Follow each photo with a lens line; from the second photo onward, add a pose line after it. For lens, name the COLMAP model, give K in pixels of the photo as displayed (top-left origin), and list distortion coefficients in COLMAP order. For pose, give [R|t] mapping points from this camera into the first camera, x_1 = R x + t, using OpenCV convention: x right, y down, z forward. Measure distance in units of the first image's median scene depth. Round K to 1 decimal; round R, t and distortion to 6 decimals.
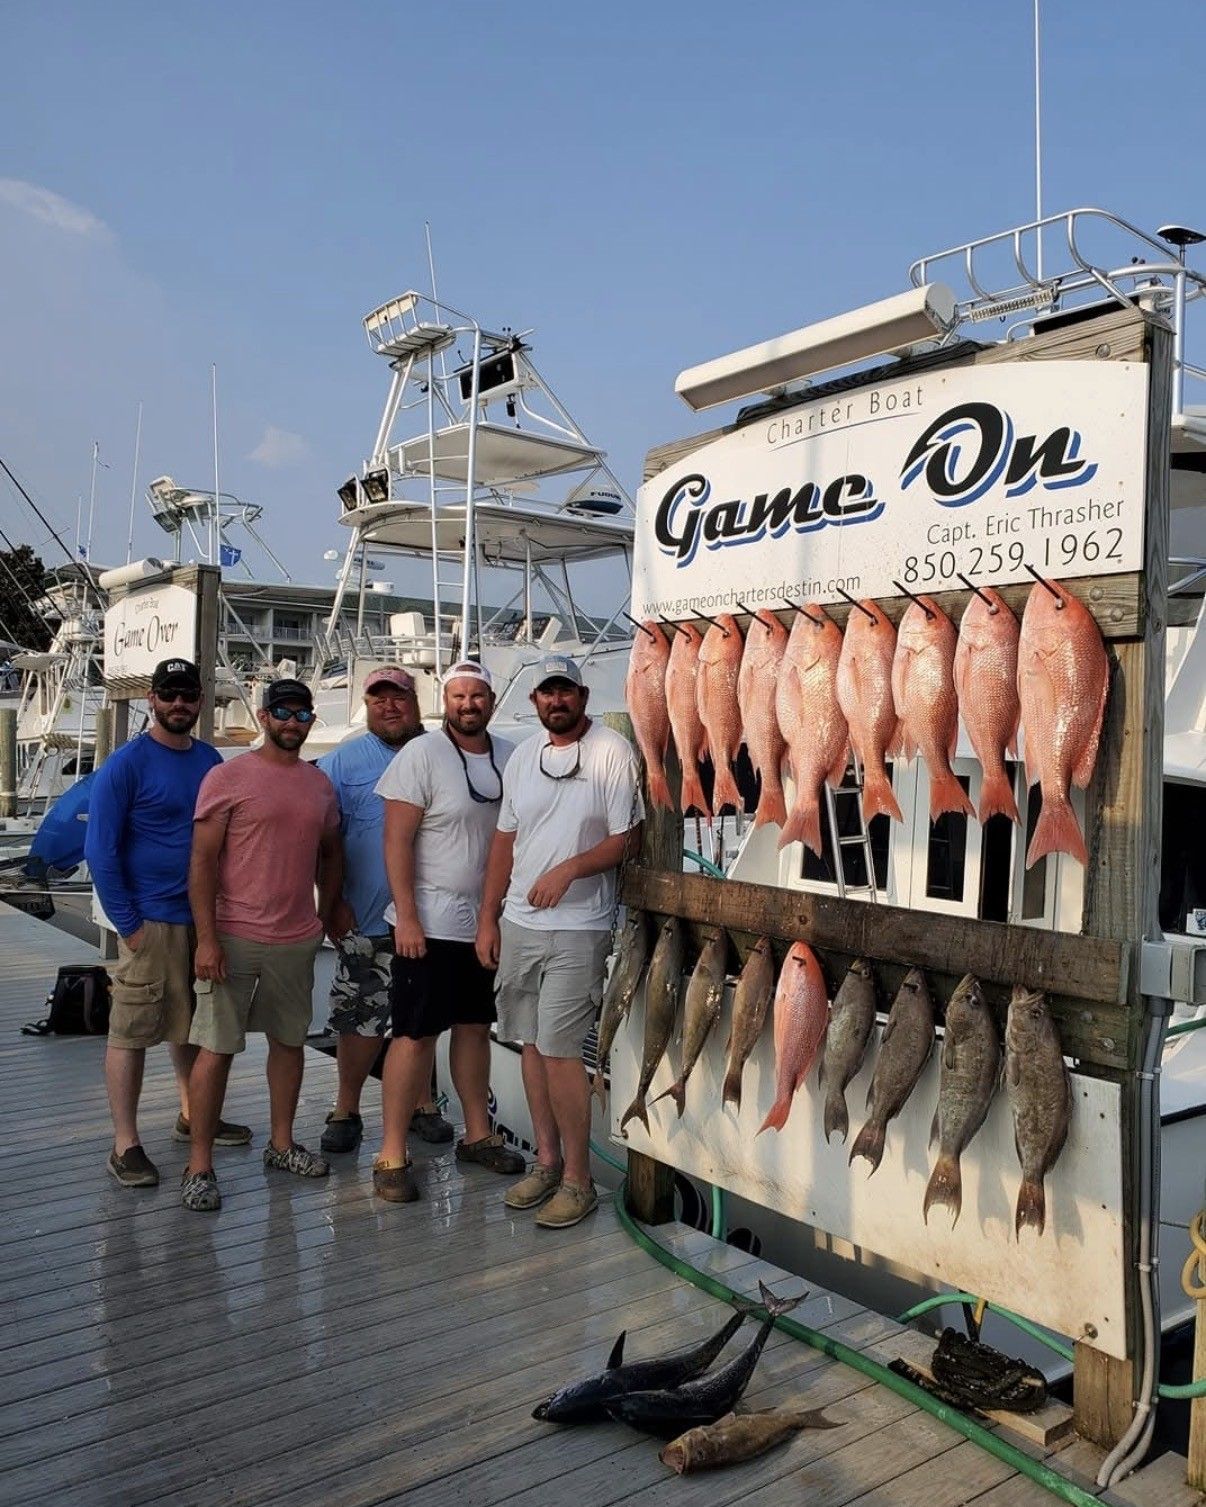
lens RADIAL K [[1231.5, 0, 613.0], [0, 1231.5, 743.3], [0, 0, 1]] dist [0.004169, 0.003248]
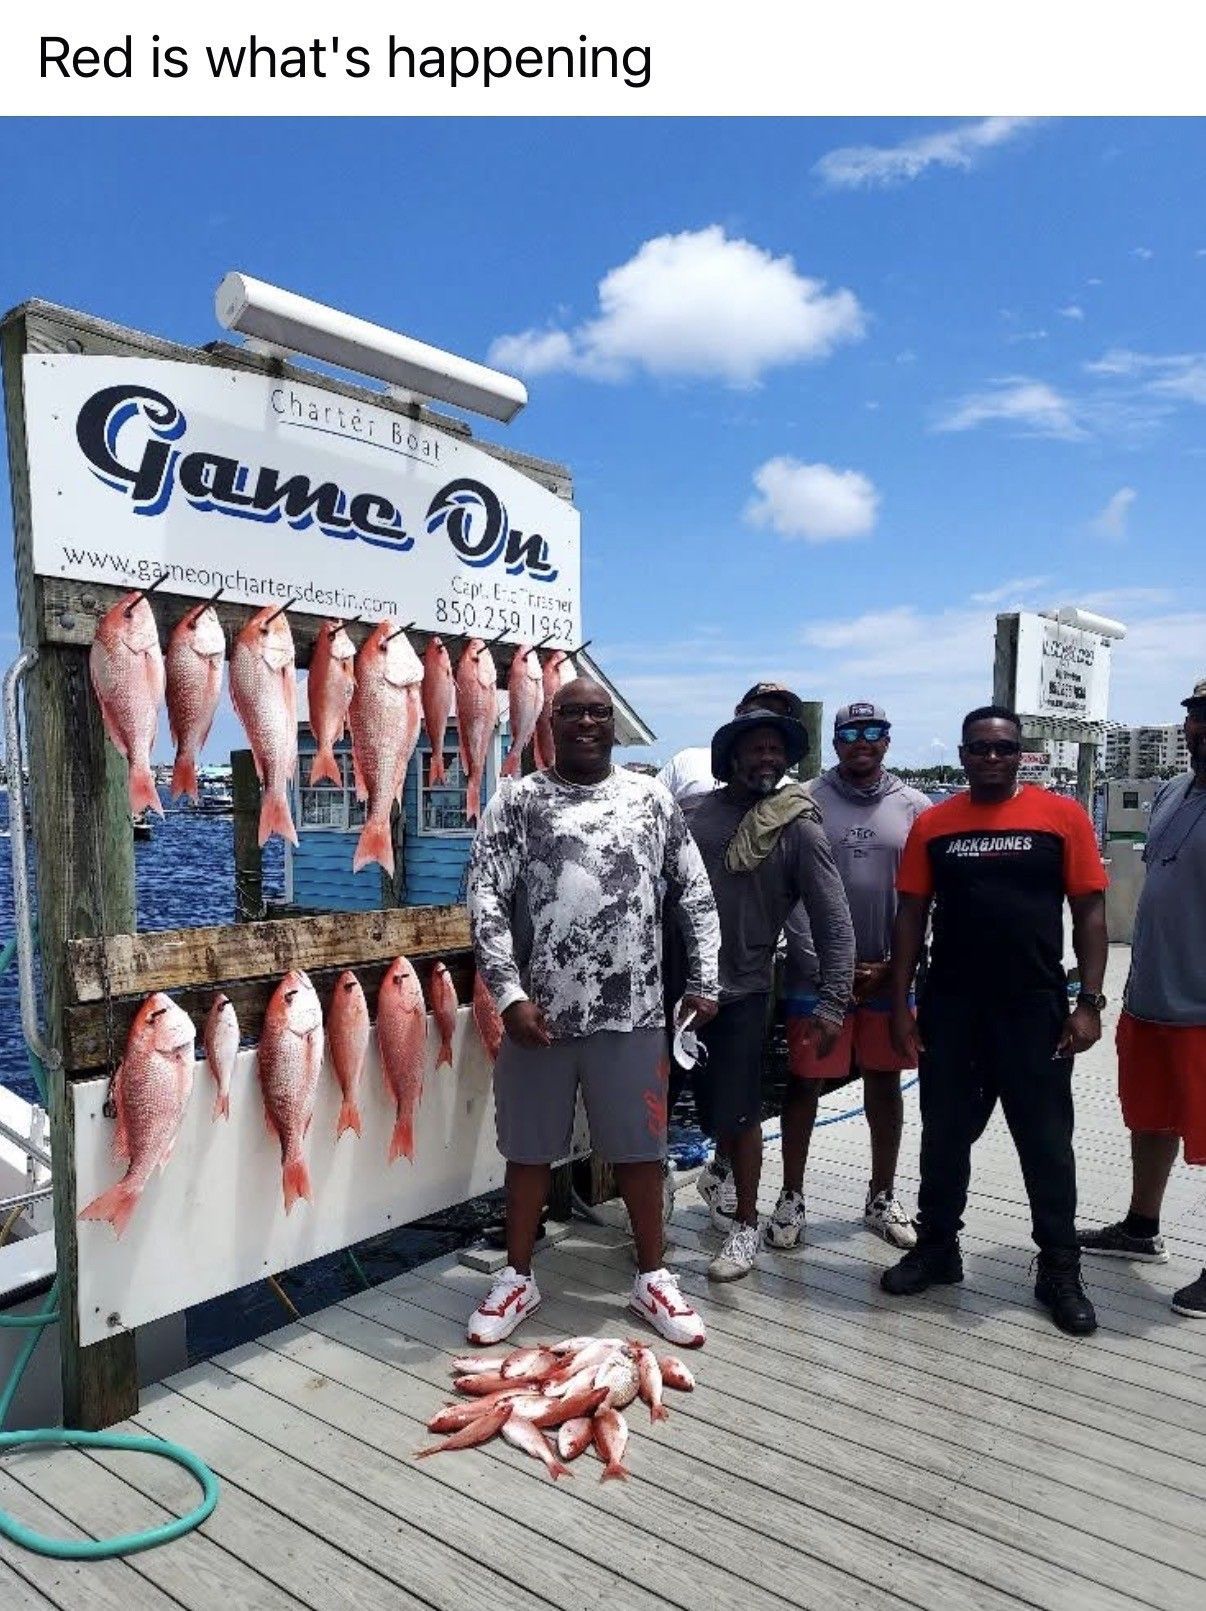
lens RADIAL K [[1182.6, 0, 598.8], [0, 1182.6, 900.9], [0, 0, 1]] dist [0.051733, -0.078562]
pose [[-0.221236, -0.110059, 0.968990, -0.819597], [-0.015977, 0.993887, 0.109239, 0.003677], [-0.975089, 0.008686, -0.221642, 1.027610]]
